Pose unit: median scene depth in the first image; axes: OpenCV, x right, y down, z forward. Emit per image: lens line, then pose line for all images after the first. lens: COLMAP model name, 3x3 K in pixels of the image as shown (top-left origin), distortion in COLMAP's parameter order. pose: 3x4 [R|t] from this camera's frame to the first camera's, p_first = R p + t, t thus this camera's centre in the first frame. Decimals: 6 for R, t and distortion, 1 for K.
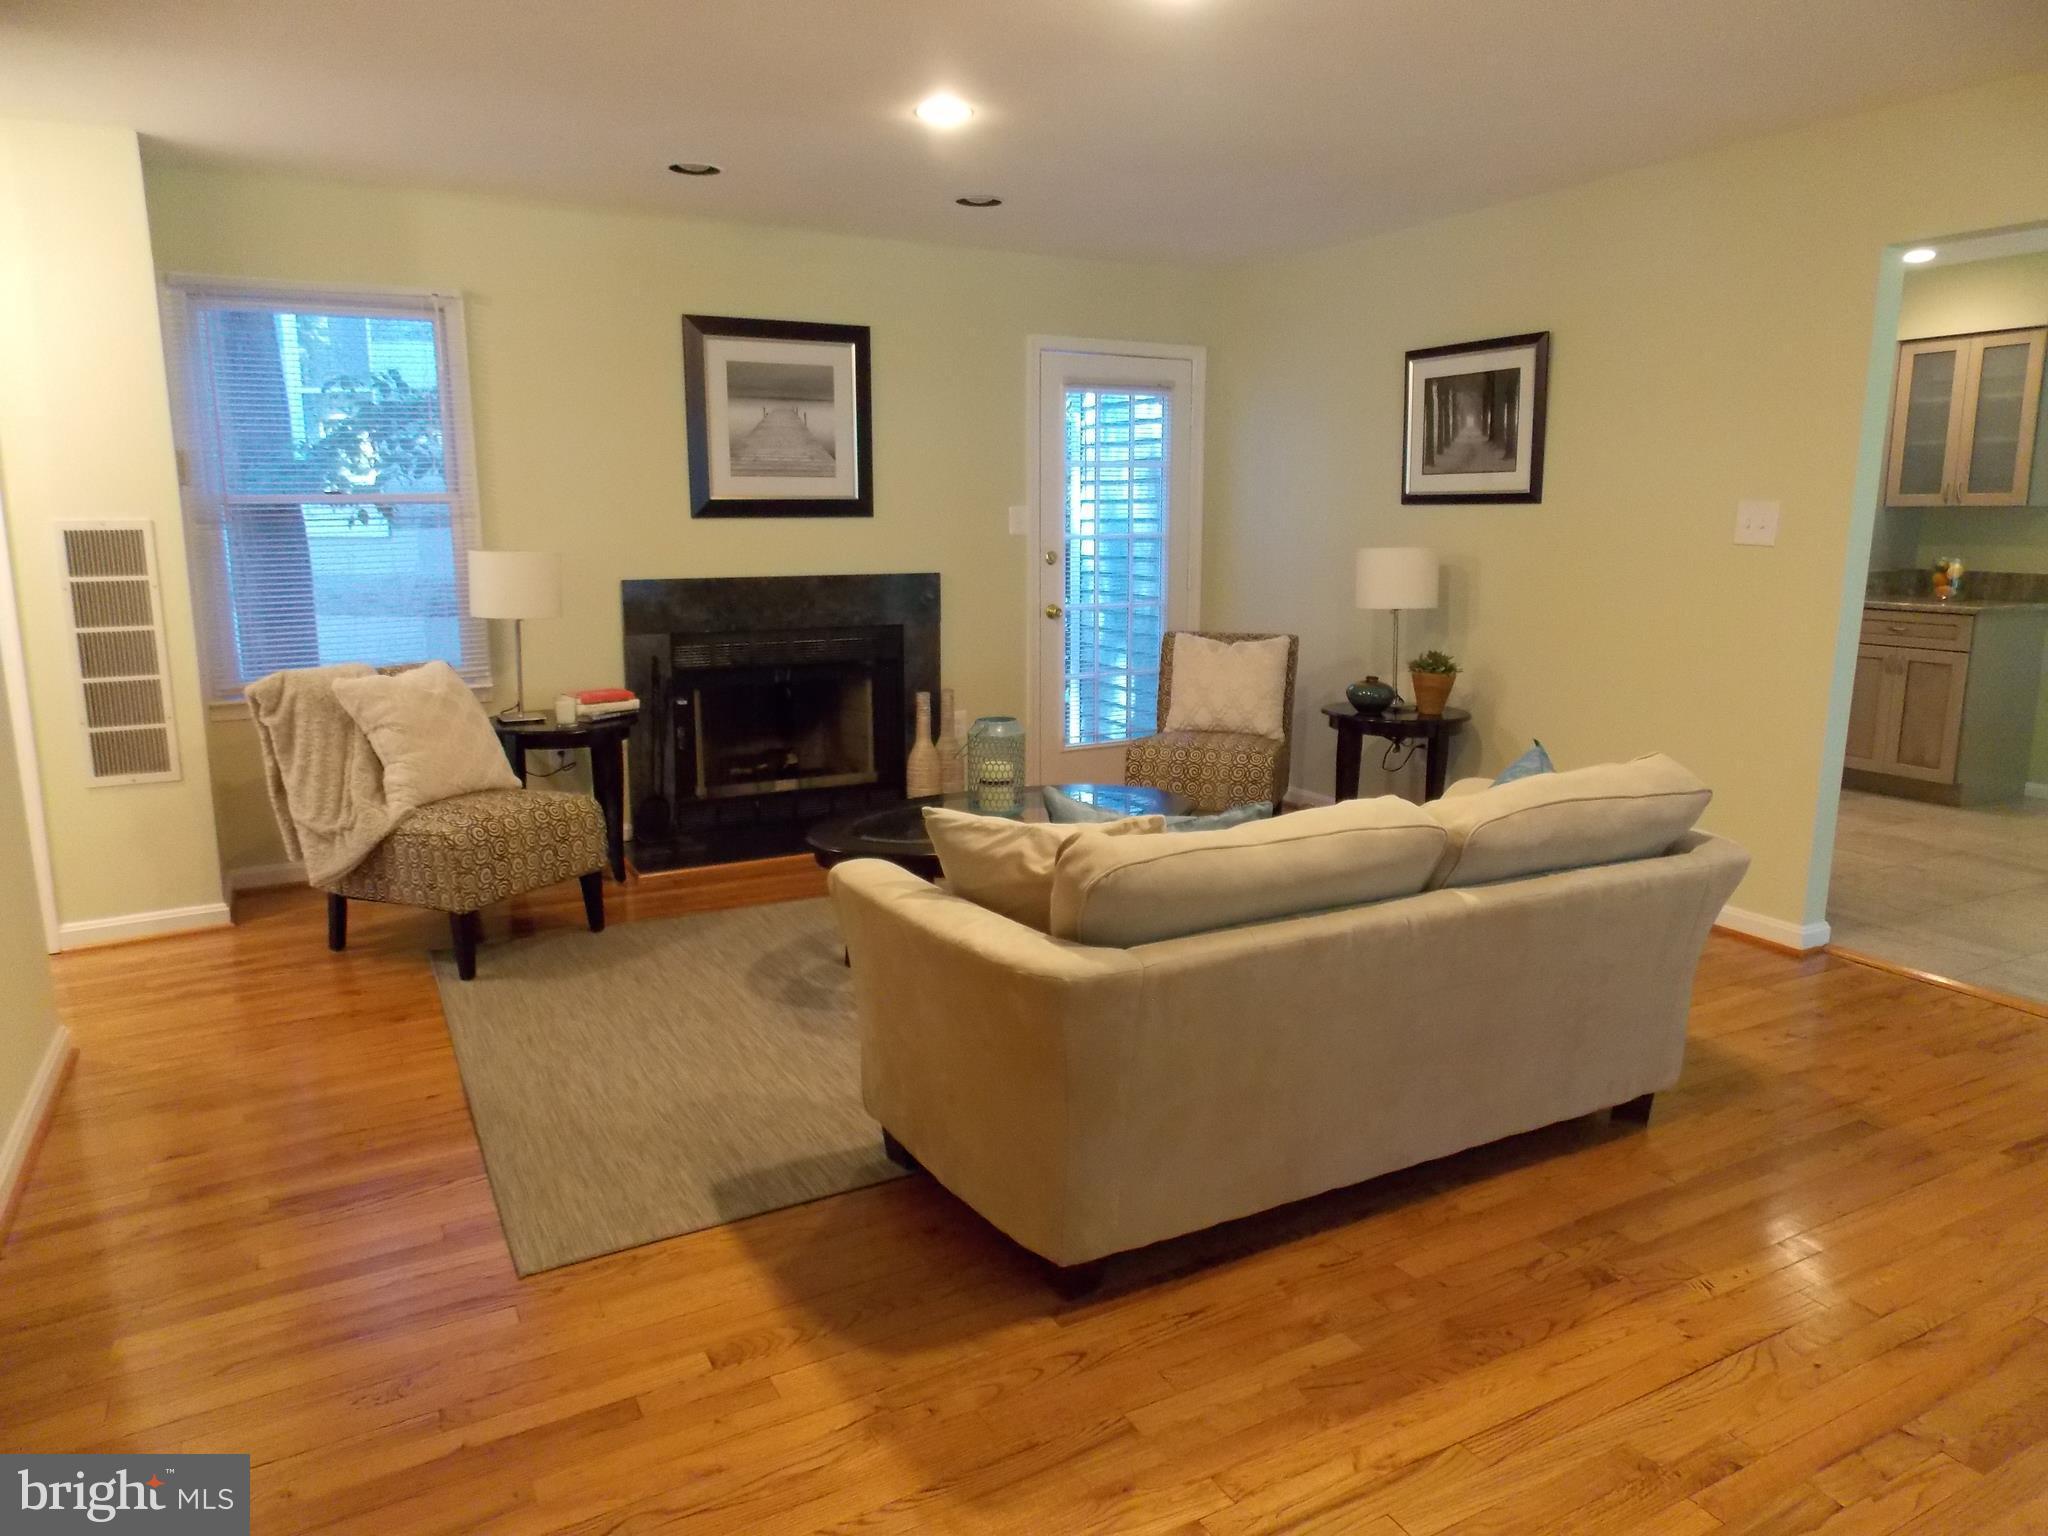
lens RADIAL K [[1357.4, 0, 1020.7], [0, 1357.4, 763.1], [0, 0, 1]] dist [-0.001535, -0.000300]
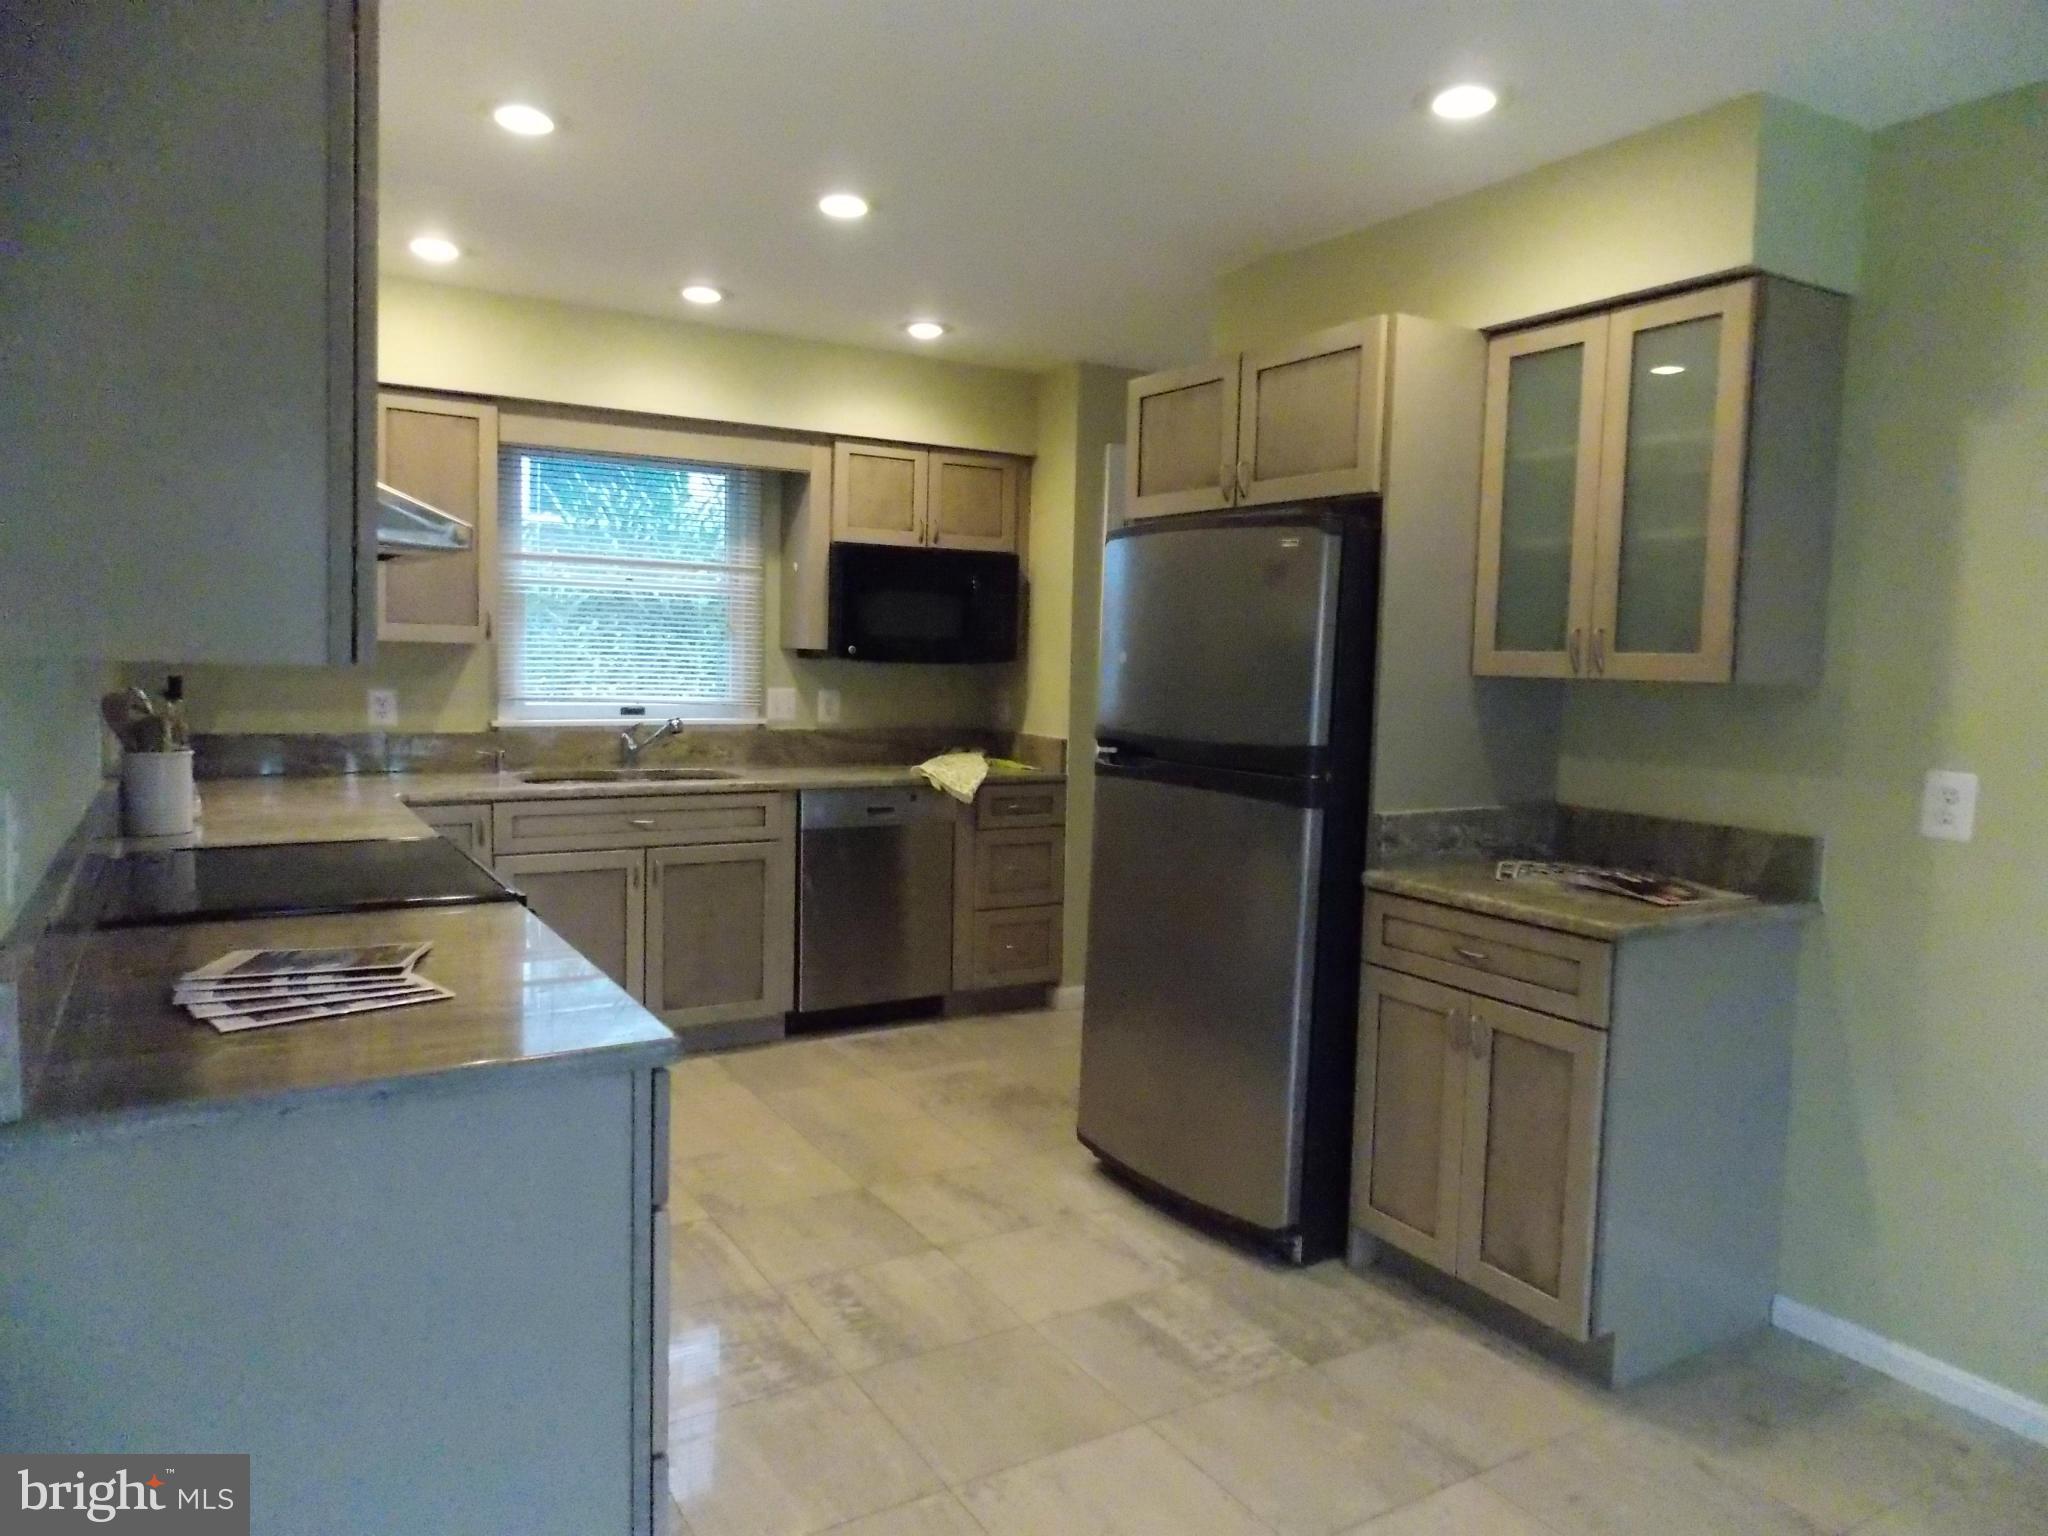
lens RADIAL K [[1357.4, 0, 1032.8], [0, 1357.4, 758.4], [0, 0, 1]] dist [-0.001535, -0.000300]
pose [[0.997726, 0.030099, 0.060300, 0.494728], [-0.023561, 0.994050, -0.106342, -0.115154], [-0.063142, 0.104679, 0.992500, 0.588590]]
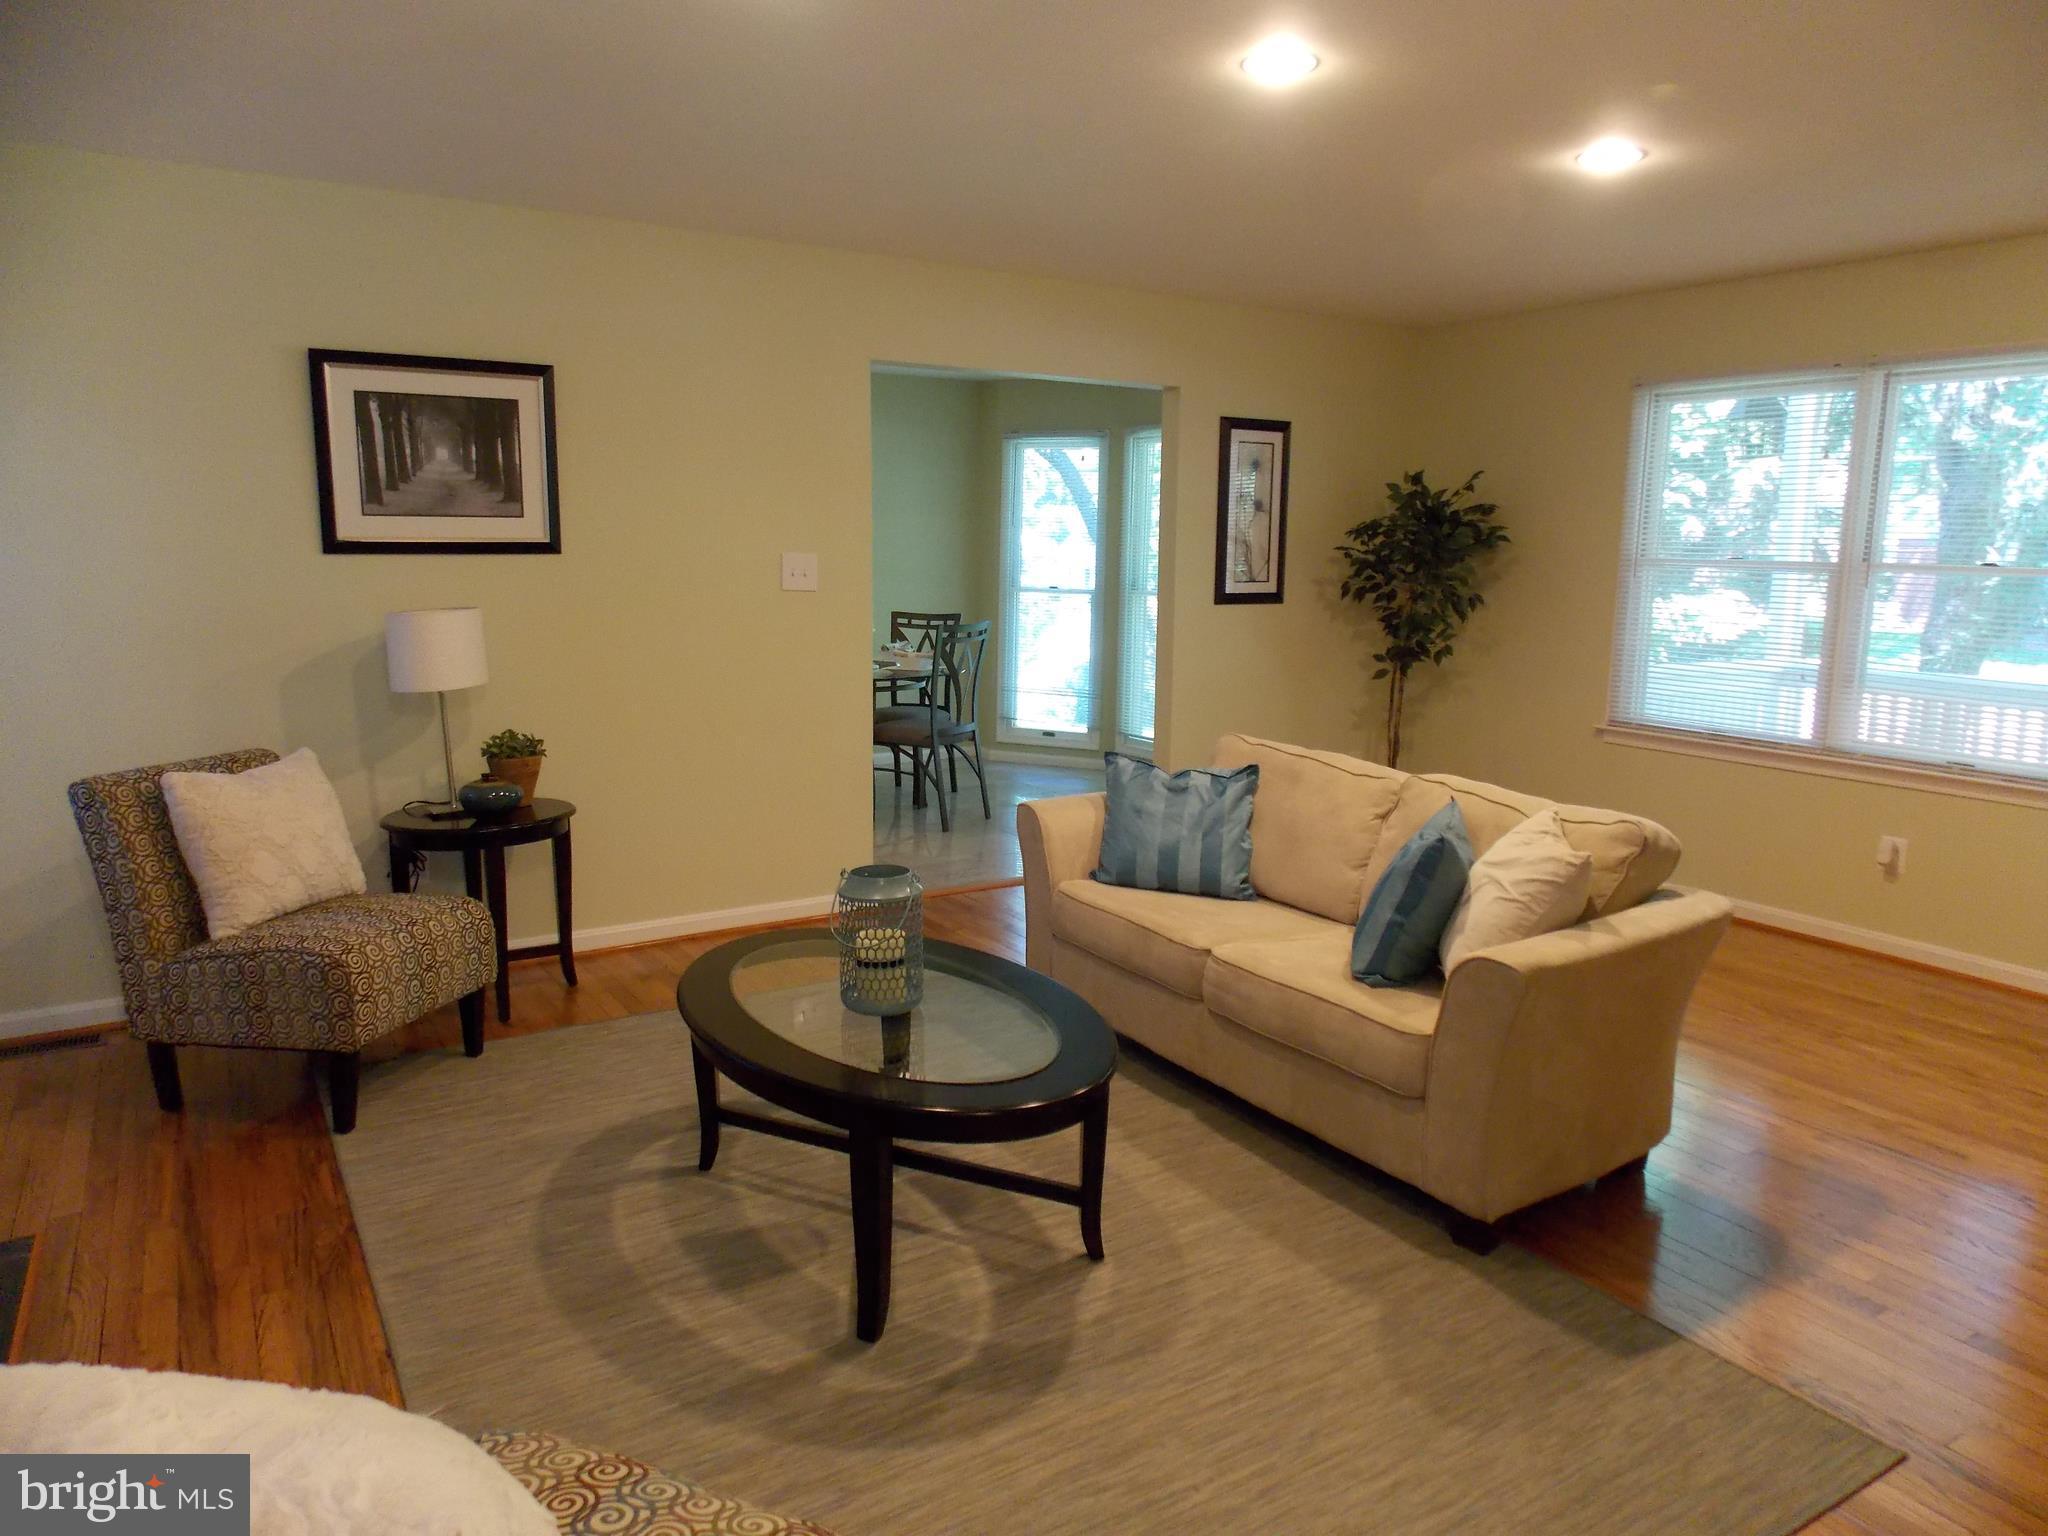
lens RADIAL K [[1357.4, 0, 1029.5], [0, 1357.4, 781.1], [0, 0, 1]] dist [-0.001535, -0.000300]
pose [[-0.064593, -0.170862, 0.983175, -0.457115], [0.179389, 0.967195, 0.179870, -0.123822], [-0.981655, 0.187990, -0.031823, 0.613233]]
